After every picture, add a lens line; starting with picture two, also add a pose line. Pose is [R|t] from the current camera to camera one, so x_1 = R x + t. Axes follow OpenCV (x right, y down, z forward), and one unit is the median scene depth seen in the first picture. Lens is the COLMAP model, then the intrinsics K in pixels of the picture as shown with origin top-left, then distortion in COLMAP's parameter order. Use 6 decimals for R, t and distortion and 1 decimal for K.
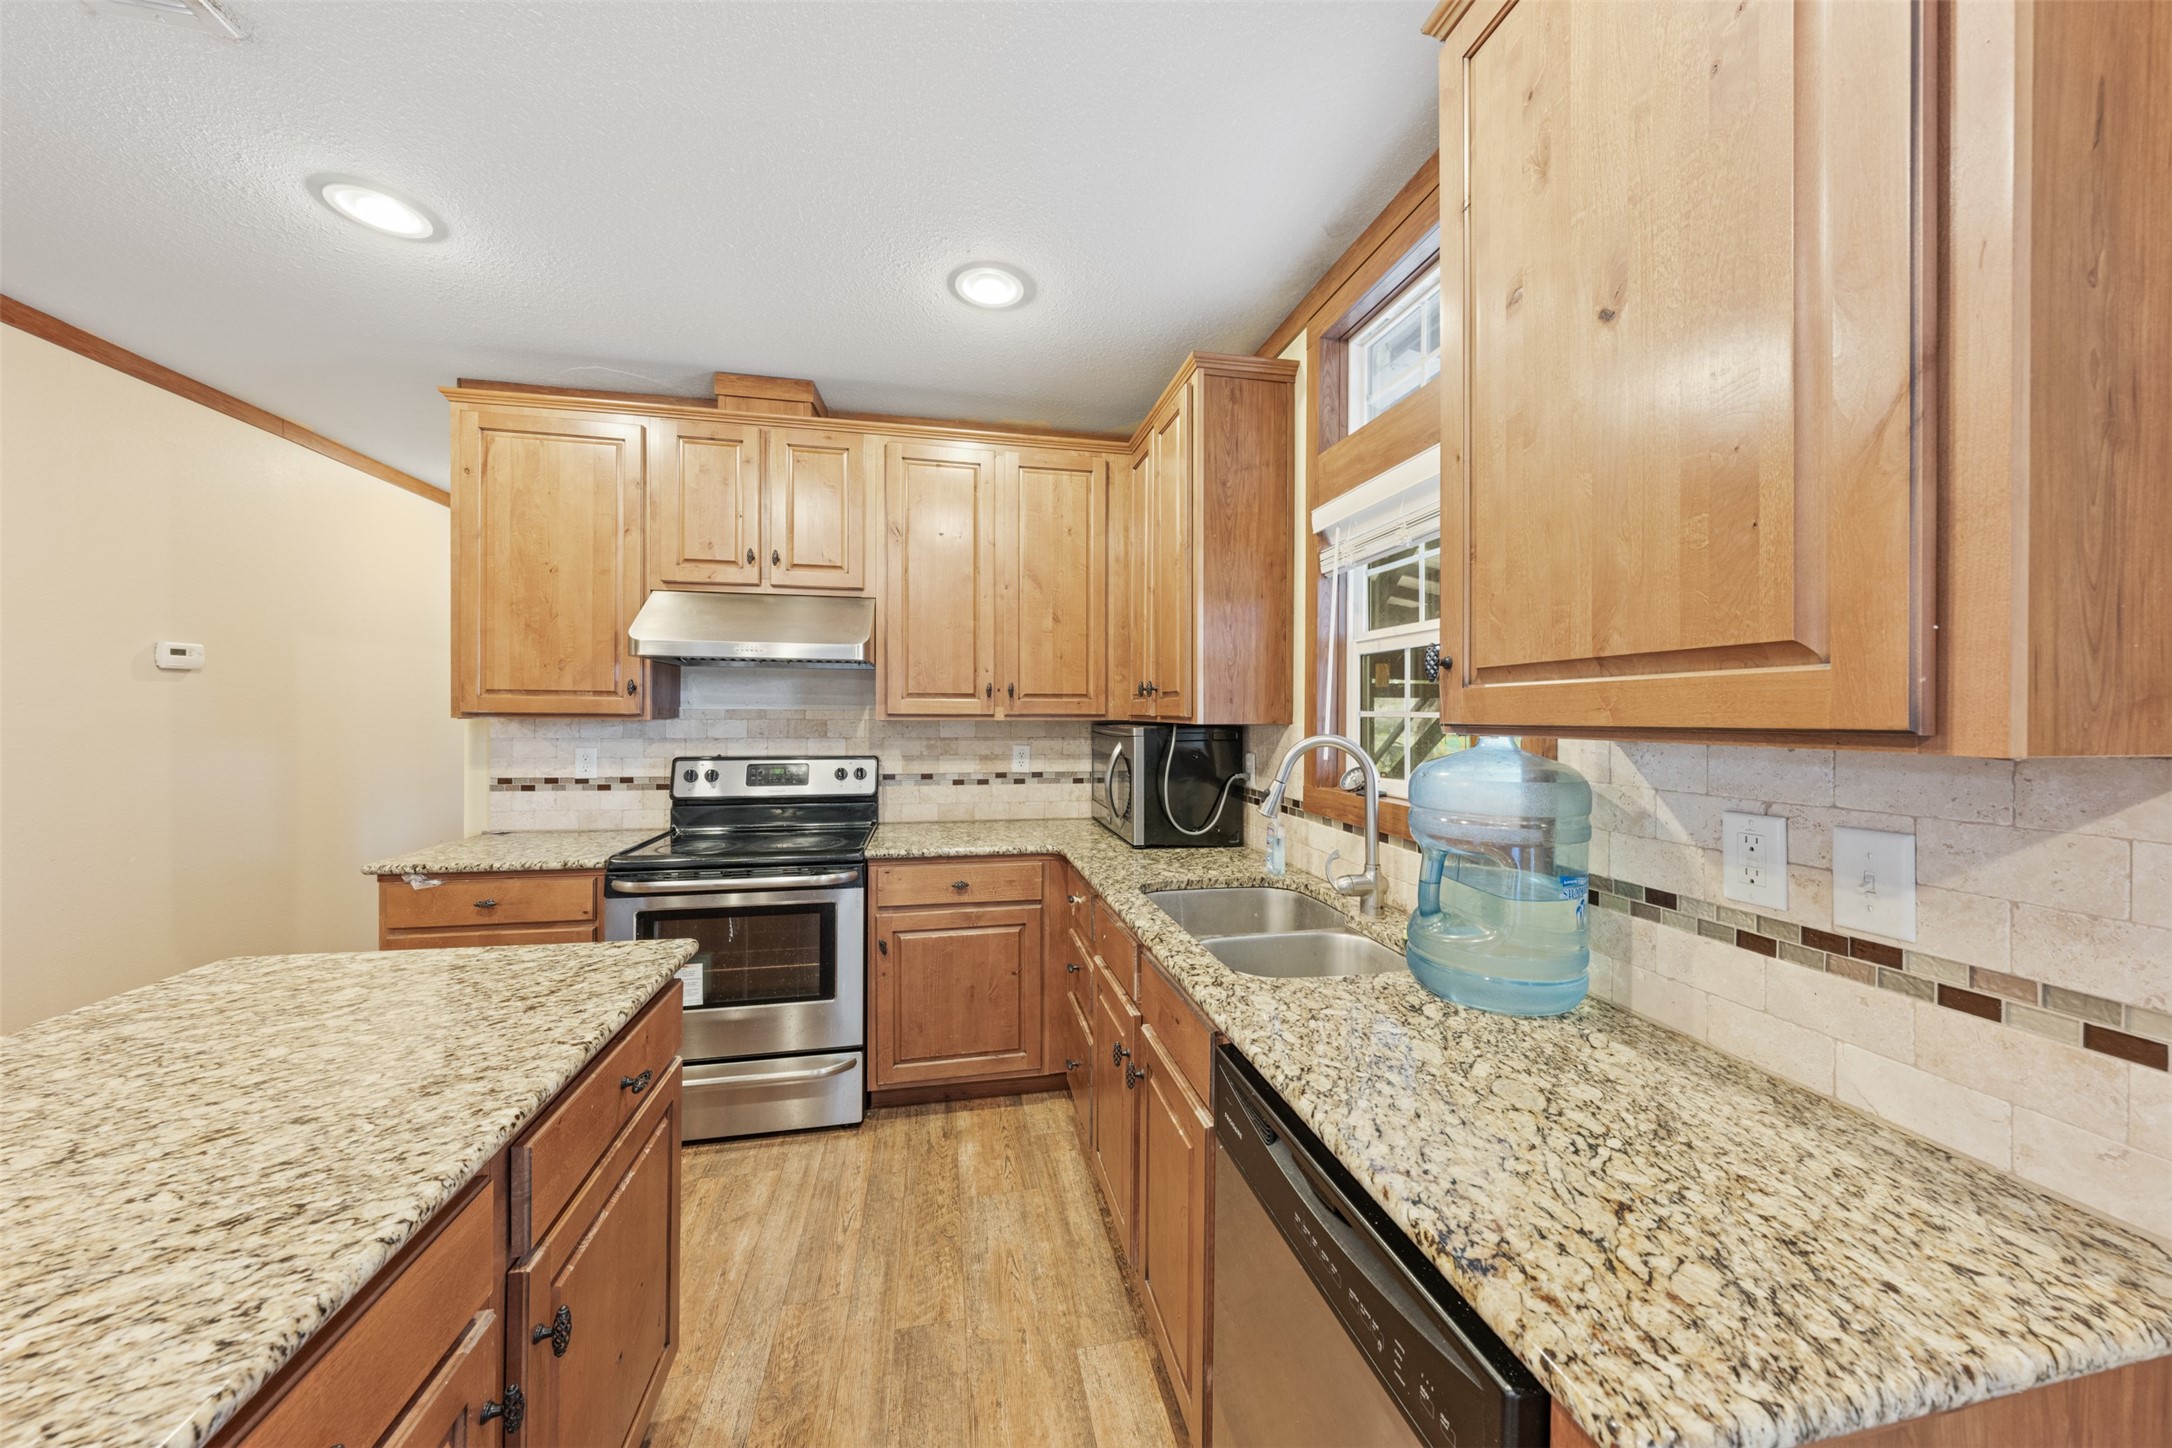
lens RADIAL K [[735.6, 0, 1104.6], [0, 735.6, 722.9], [0, 0, 1]] dist [-0.014924, 0.000135]
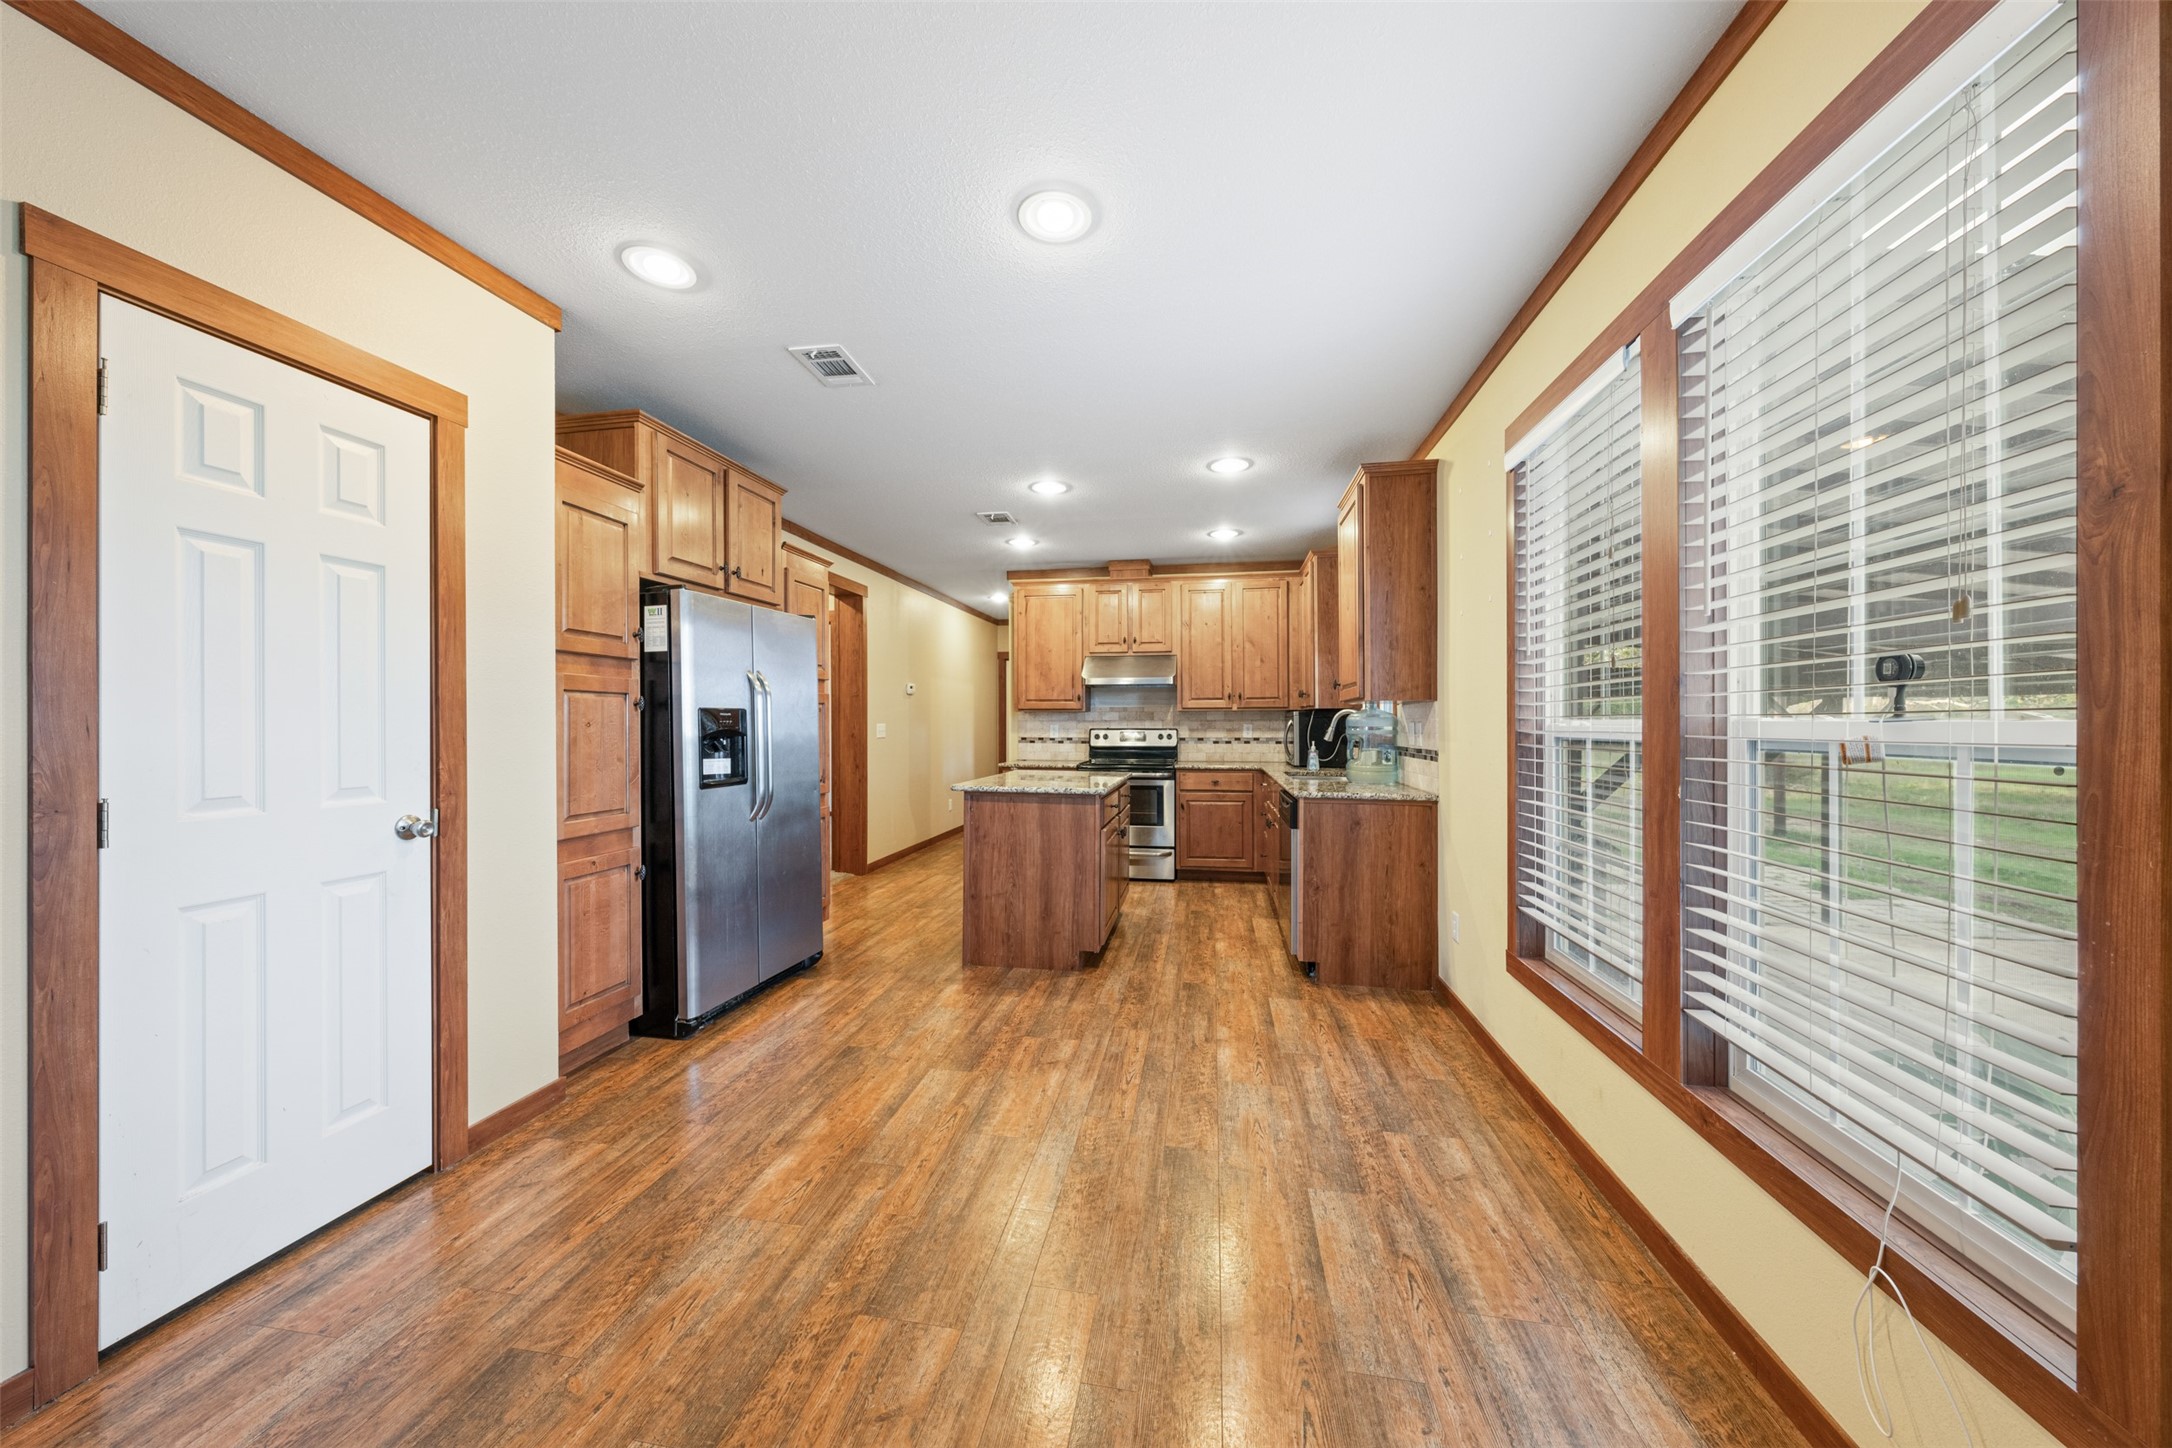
lens RADIAL K [[735.6, 0, 1075.6], [0, 735.6, 724.6], [0, 0, 1]] dist [-0.014924, 0.000135]
pose [[0.922201, -0.006051, -0.386663, 0.249133], [0.002323, 0.999946, -0.010107, 0.057217], [0.386704, 0.008422, 0.922166, -1.108897]]
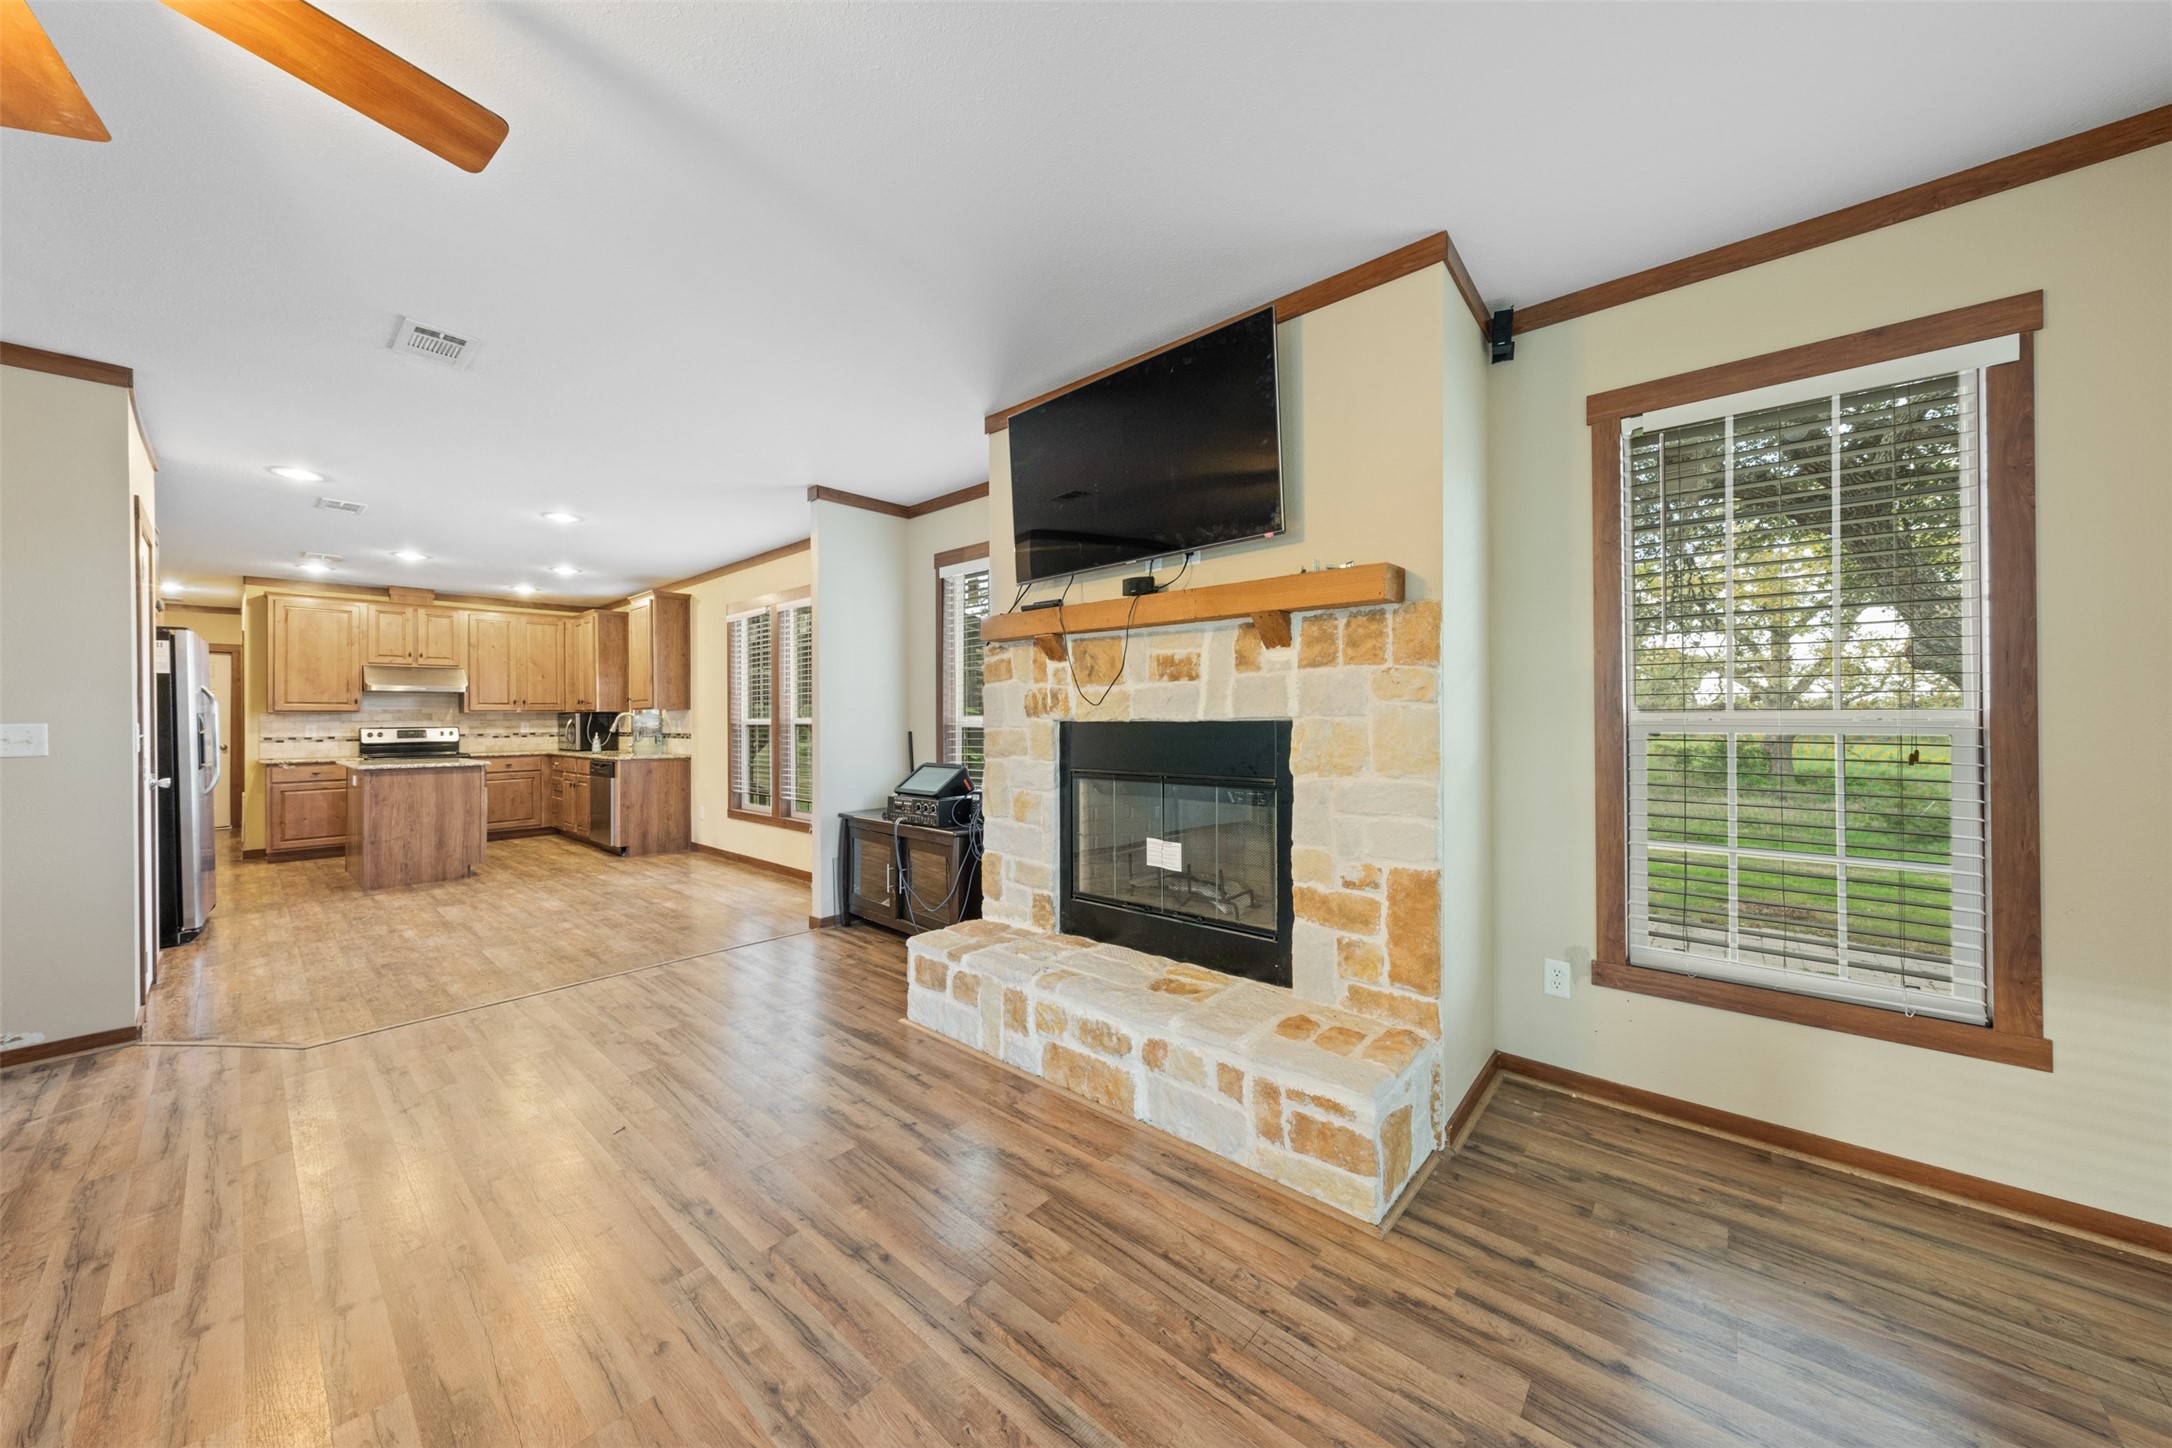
lens RADIAL K [[735.6, 0, 1102.5], [0, 735.6, 709.2], [0, 0, 1]] dist [-0.014924, 0.000135]
pose [[0.794470, -0.006302, 0.607270, -0.061266], [0.020153, 0.999669, -0.015992, 0.073822], [-0.606969, 0.024943, 0.794334, -2.584380]]
